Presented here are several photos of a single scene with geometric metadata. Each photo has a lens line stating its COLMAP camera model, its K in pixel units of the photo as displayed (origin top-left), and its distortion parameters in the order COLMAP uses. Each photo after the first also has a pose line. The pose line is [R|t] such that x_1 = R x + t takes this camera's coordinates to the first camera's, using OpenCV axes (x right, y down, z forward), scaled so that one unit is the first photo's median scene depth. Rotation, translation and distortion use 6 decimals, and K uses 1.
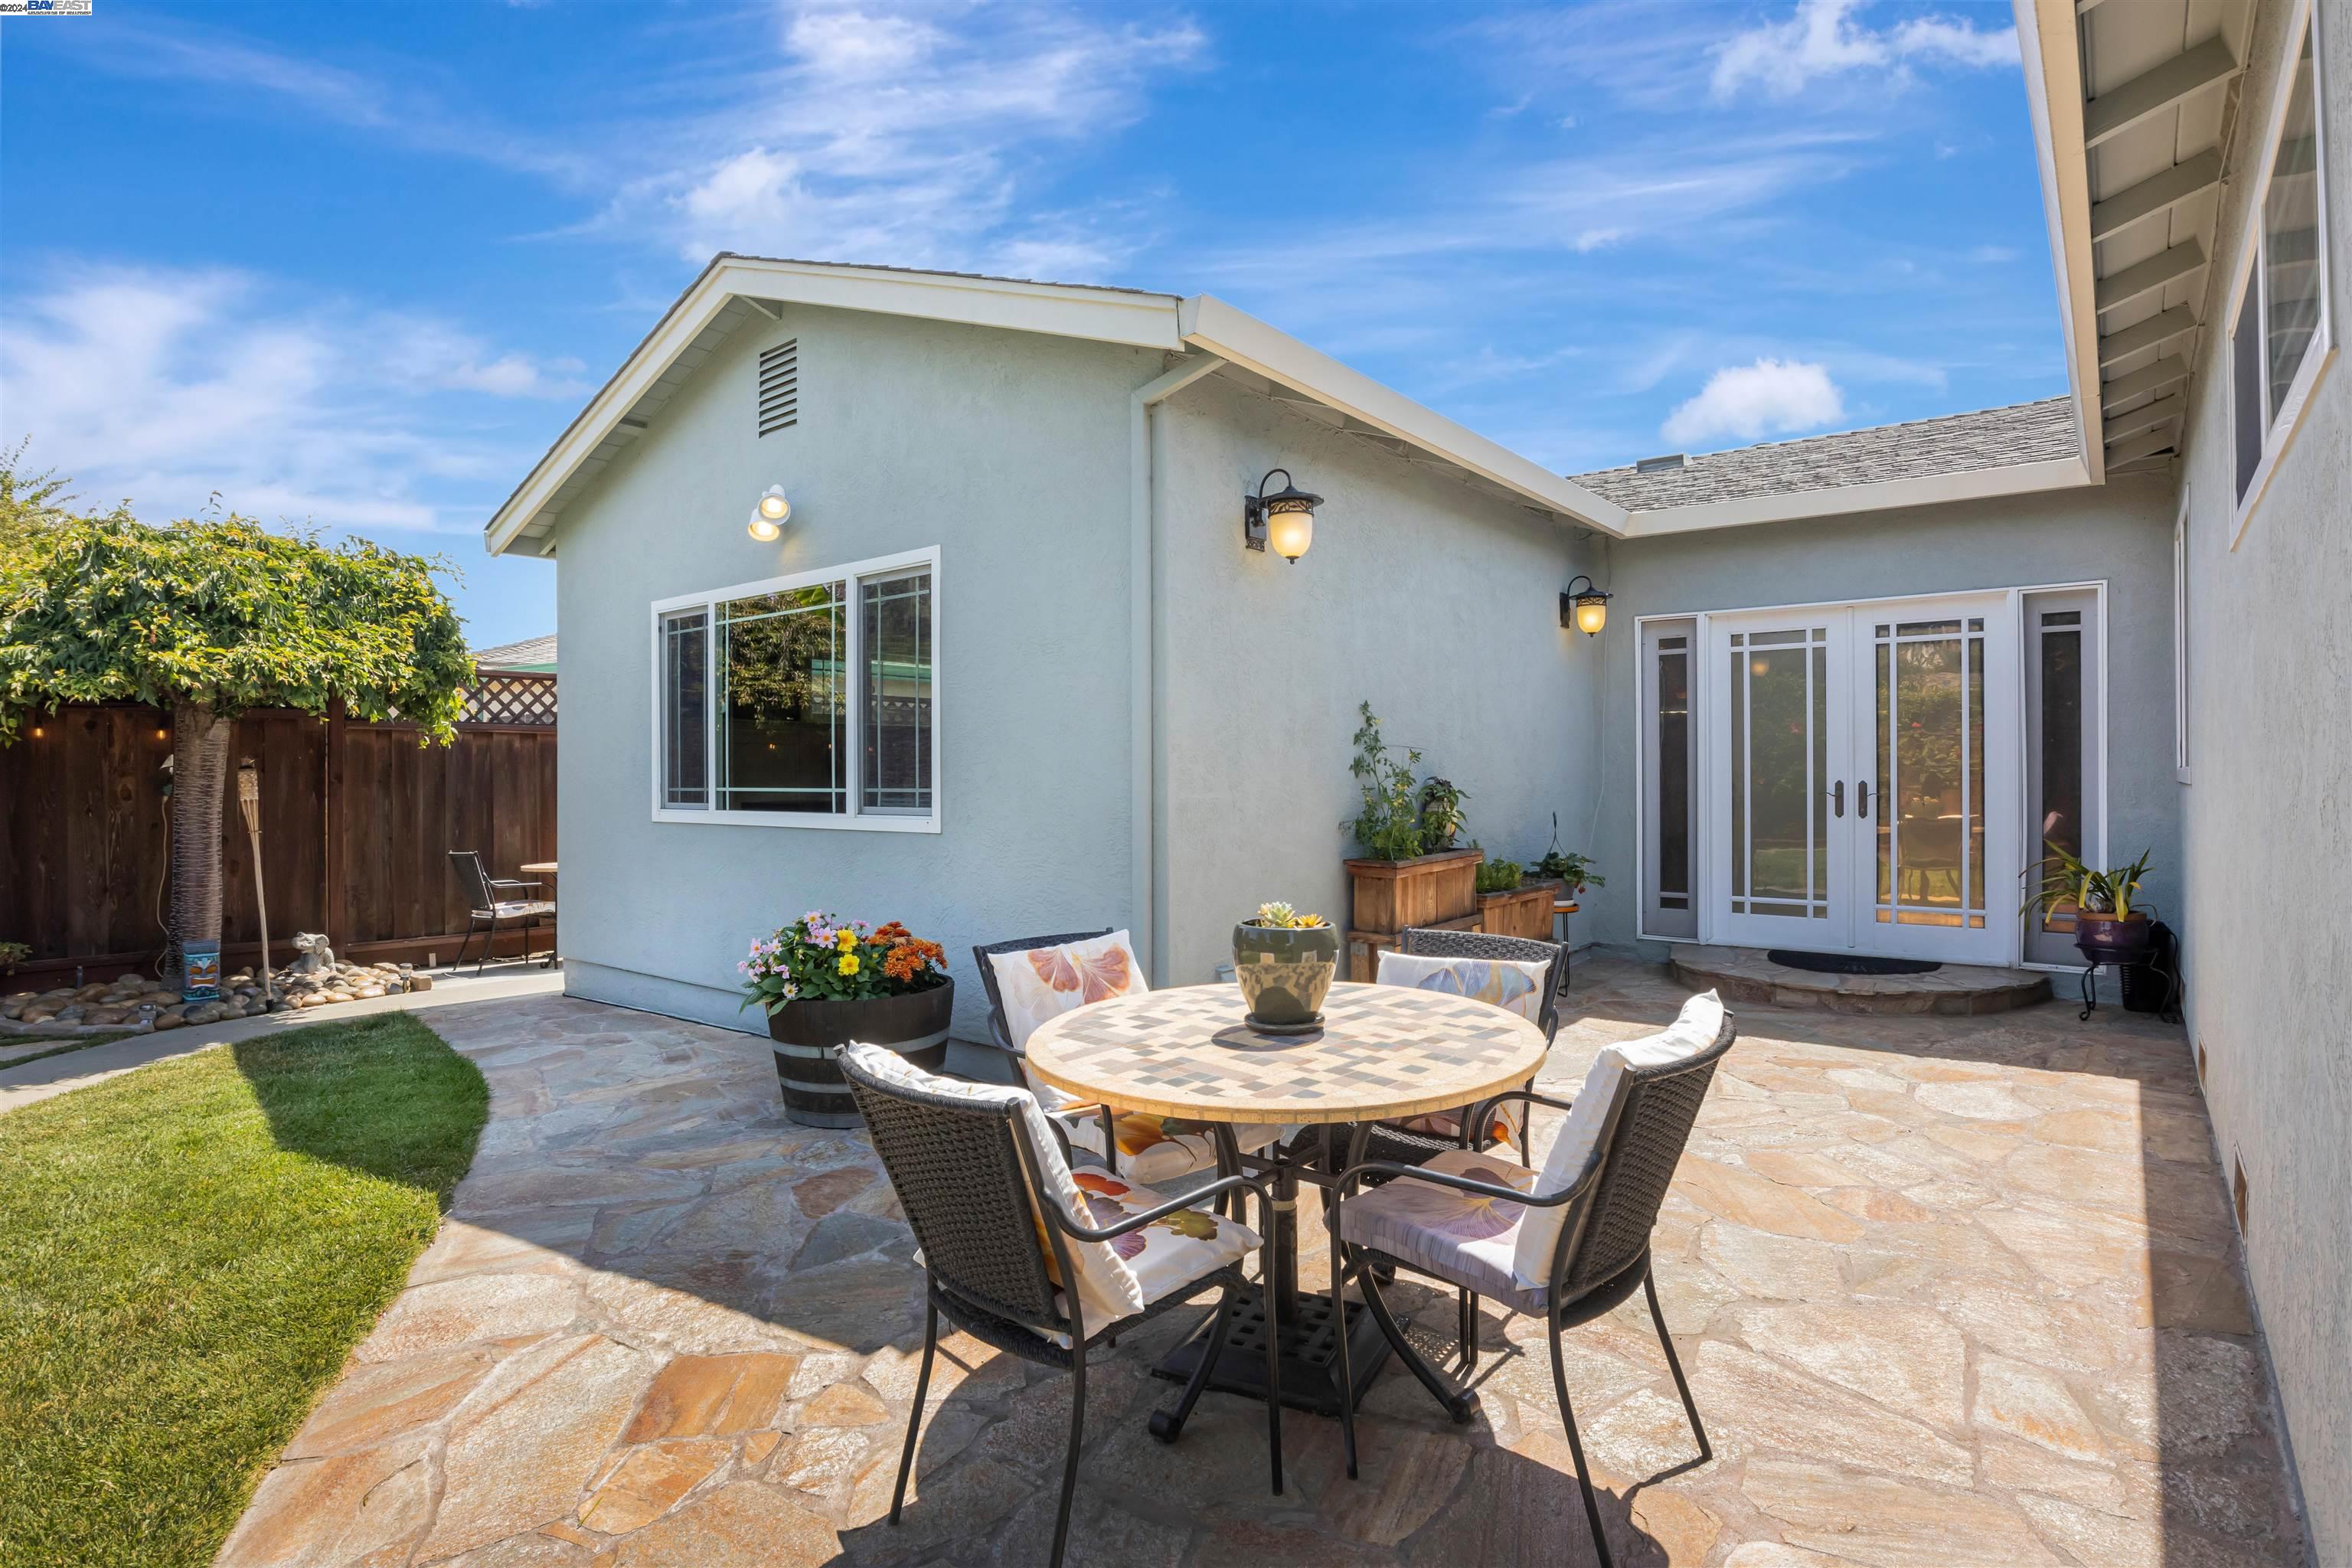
lens RADIAL K [[1207.8, 0, 1182.2], [0, 1207.8, 780.7], [0, 0, 1]] dist [-0.053504, 0.024234]
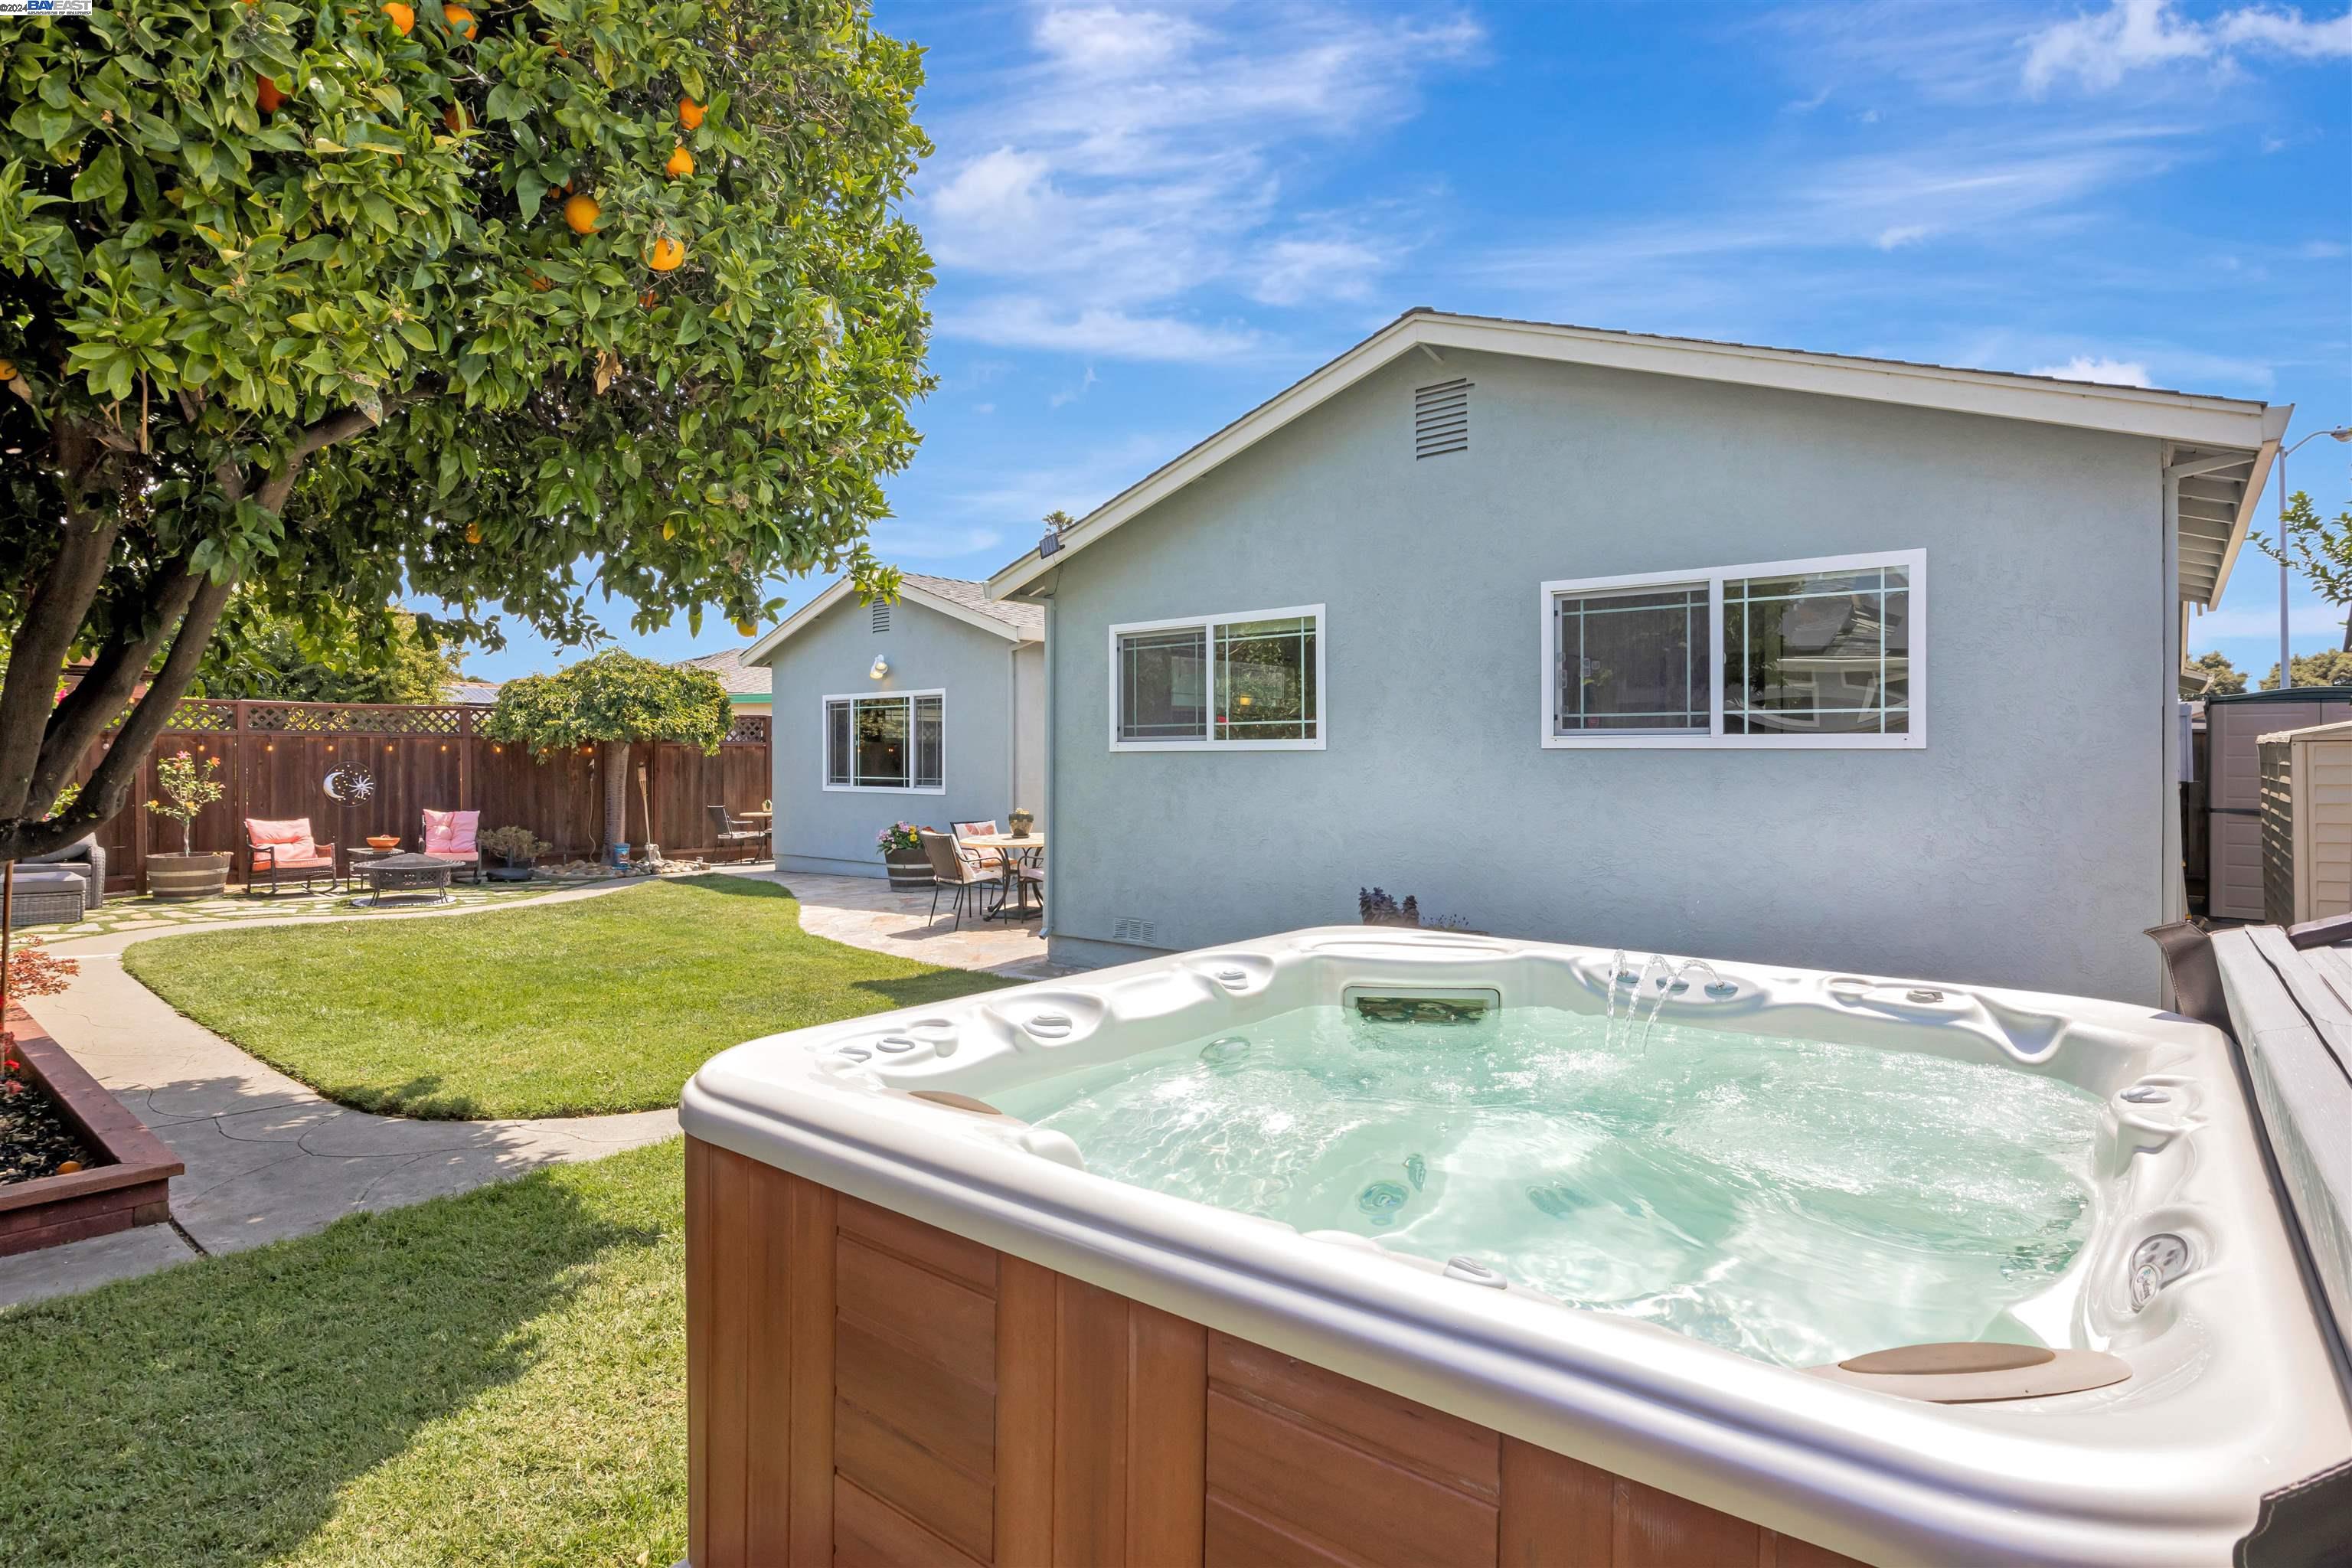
lens RADIAL K [[1207.8, 0, 1182.2], [0, 1207.8, 780.7], [0, 0, 1]] dist [-0.053504, 0.024234]
pose [[0.999719, 0.006643, -0.022740, 0.325691], [-0.006271, 0.999846, 0.016394, -0.030118], [0.022846, -0.016246, 0.999607, -1.404374]]
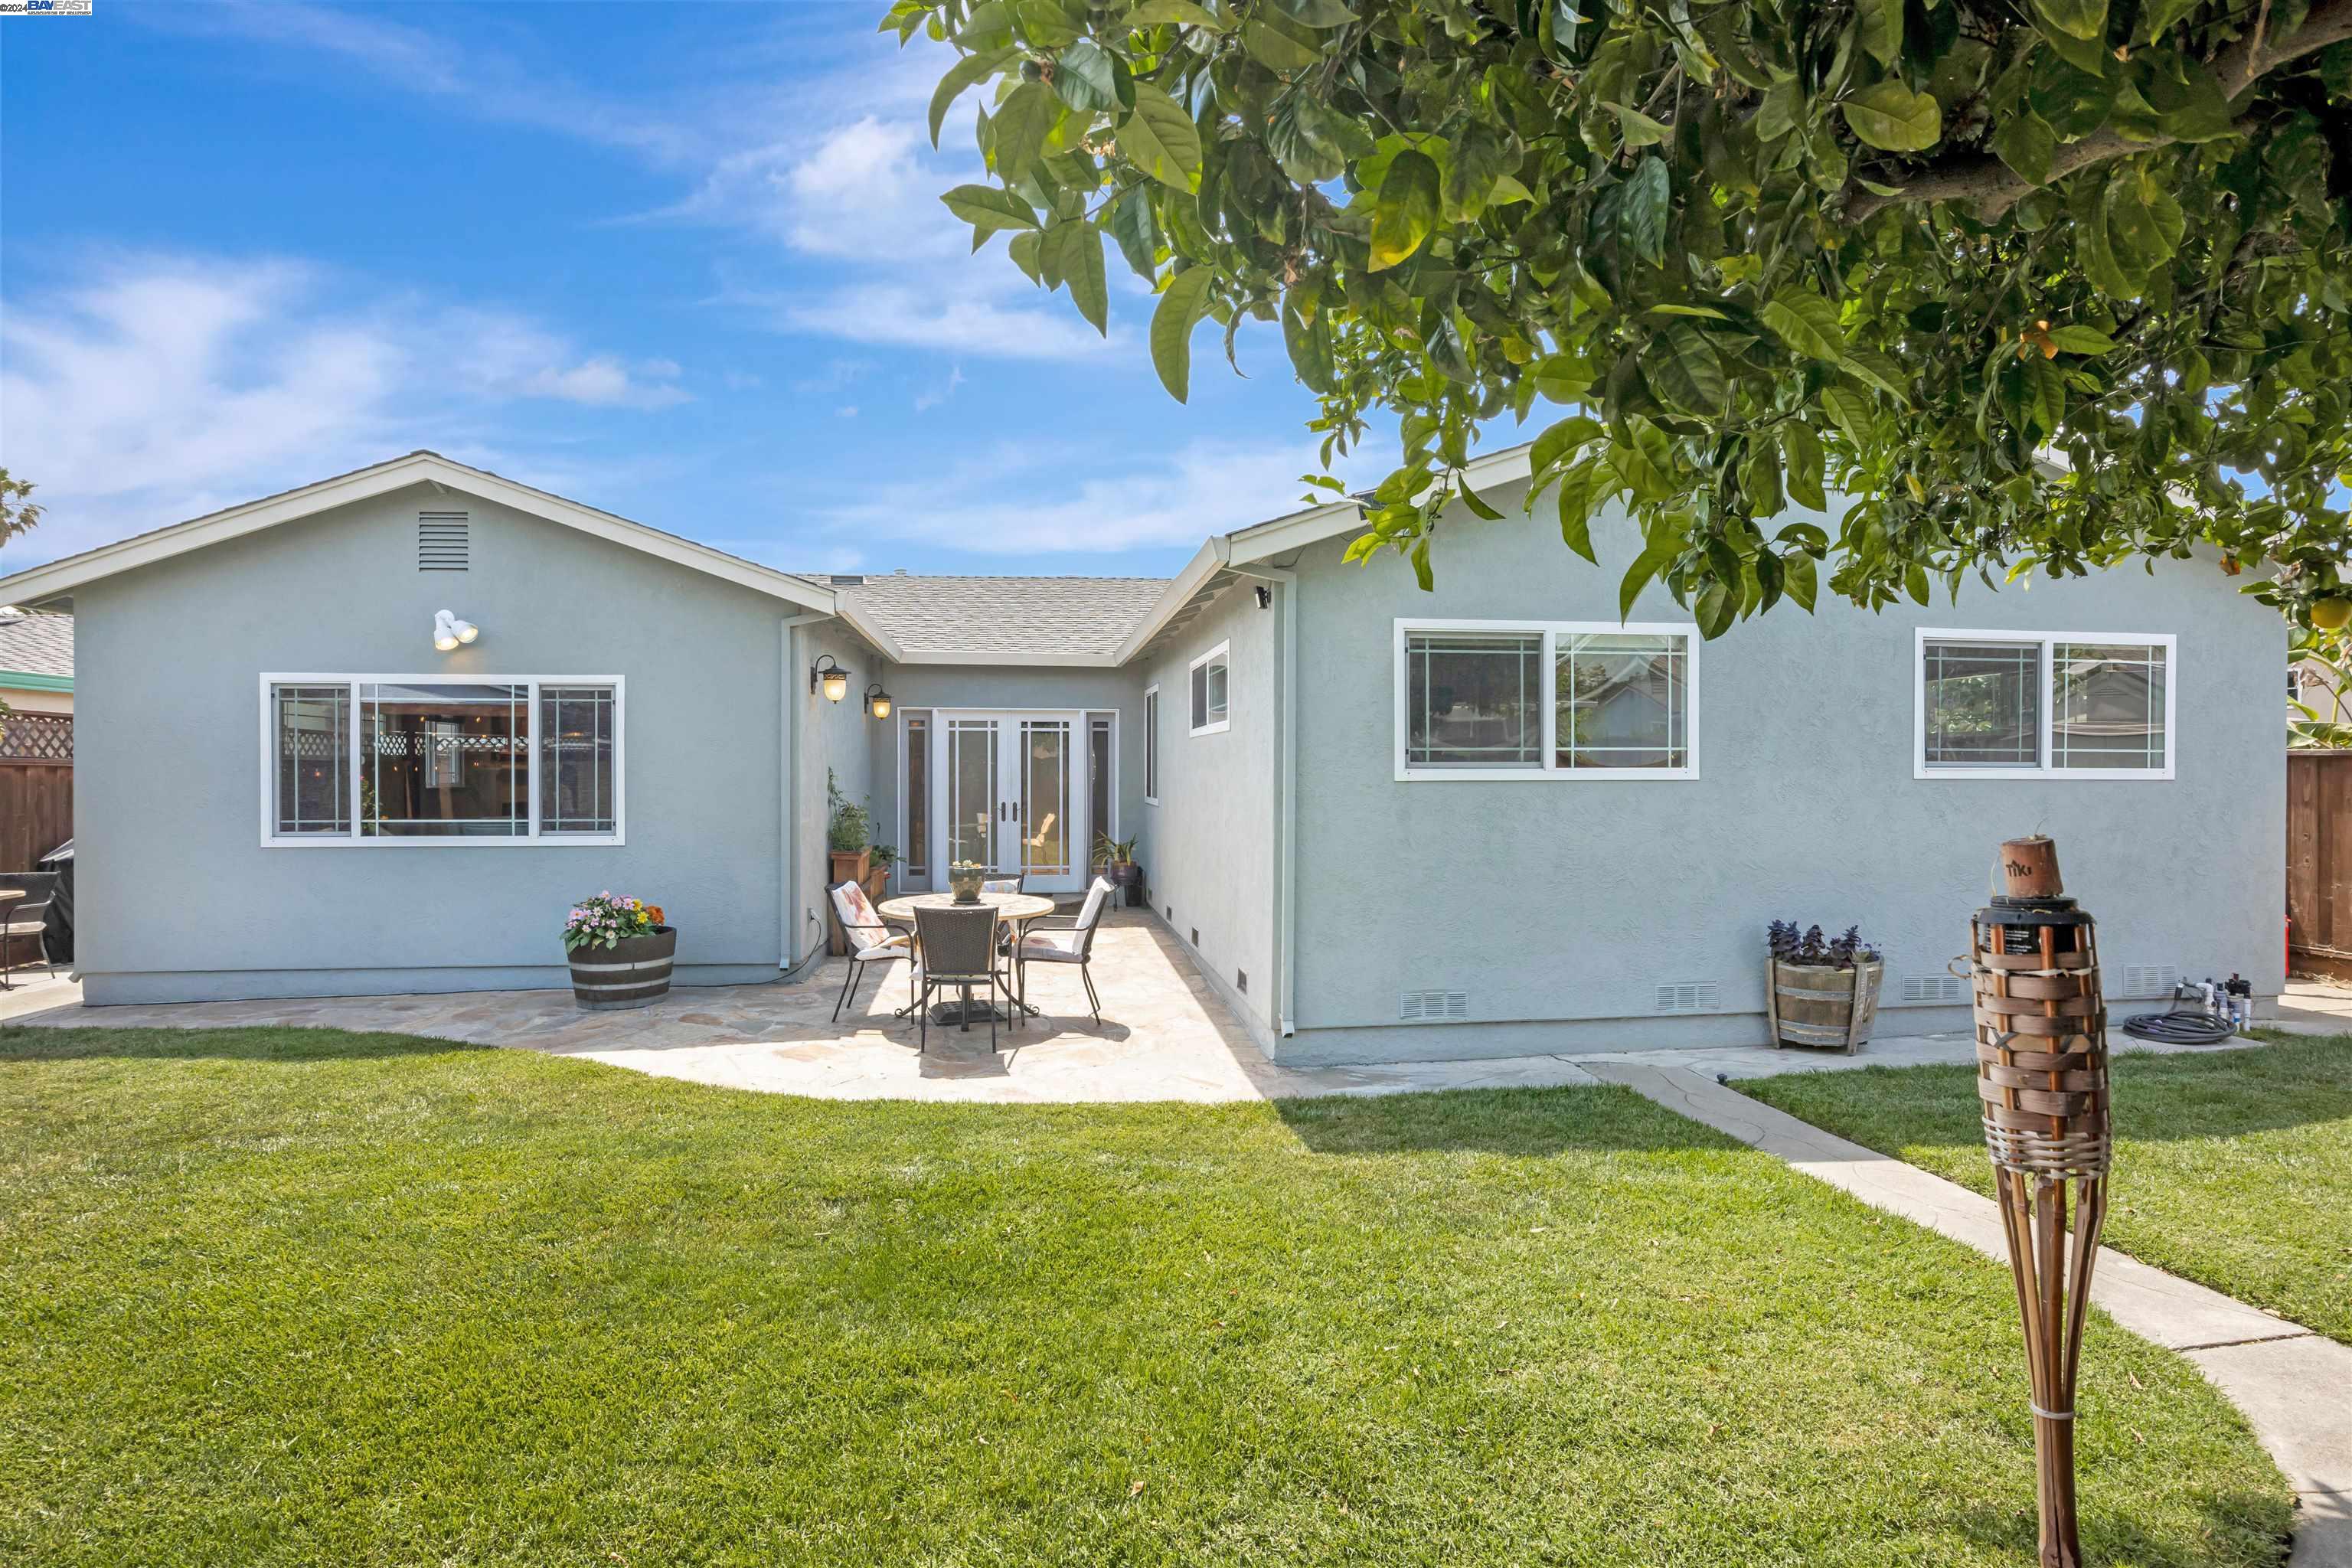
lens RADIAL K [[1207.8, 0, 1182.2], [0, 1207.8, 780.7], [0, 0, 1]] dist [-0.053504, 0.024234]
pose [[0.691016, -0.000547, 0.722839, -0.726298], [-0.000947, 0.999998, 0.001662, -0.042325], [-0.722839, -0.001833, 0.691014, -0.605648]]
